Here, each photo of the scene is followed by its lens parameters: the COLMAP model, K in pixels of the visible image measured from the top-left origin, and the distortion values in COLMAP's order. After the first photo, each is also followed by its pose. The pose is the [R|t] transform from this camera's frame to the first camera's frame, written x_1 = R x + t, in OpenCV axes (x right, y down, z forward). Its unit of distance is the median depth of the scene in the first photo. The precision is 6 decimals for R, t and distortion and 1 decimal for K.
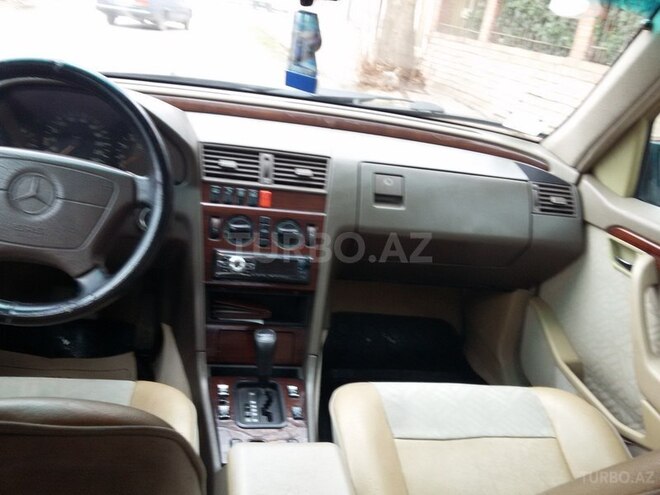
lens RADIAL K [[606.7, 0, 329.7], [0, 606.7, 253.9], [0, 0, 1]] dist [0.017599, 0.000000]
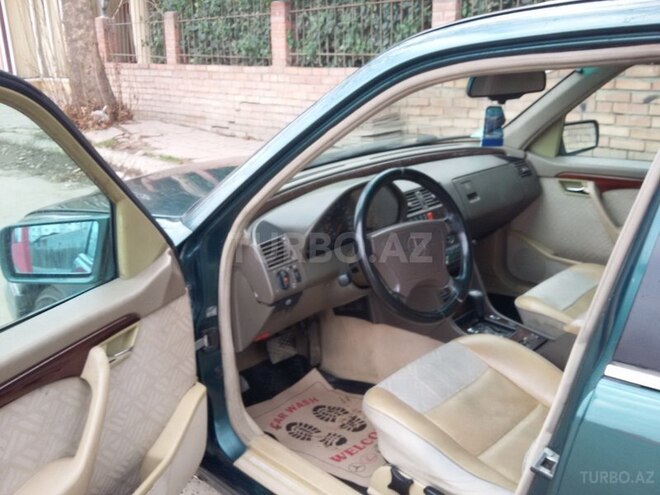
lens RADIAL K [[606.7, 0, 331.4], [0, 606.7, 247.8], [0, 0, 1]] dist [0.017599, 0.000000]
pose [[0.808545, -0.341280, 0.479358, -0.209525], [0.349607, 0.933875, 0.075185, -0.043046], [-0.473319, 0.106796, 0.874393, -0.050111]]
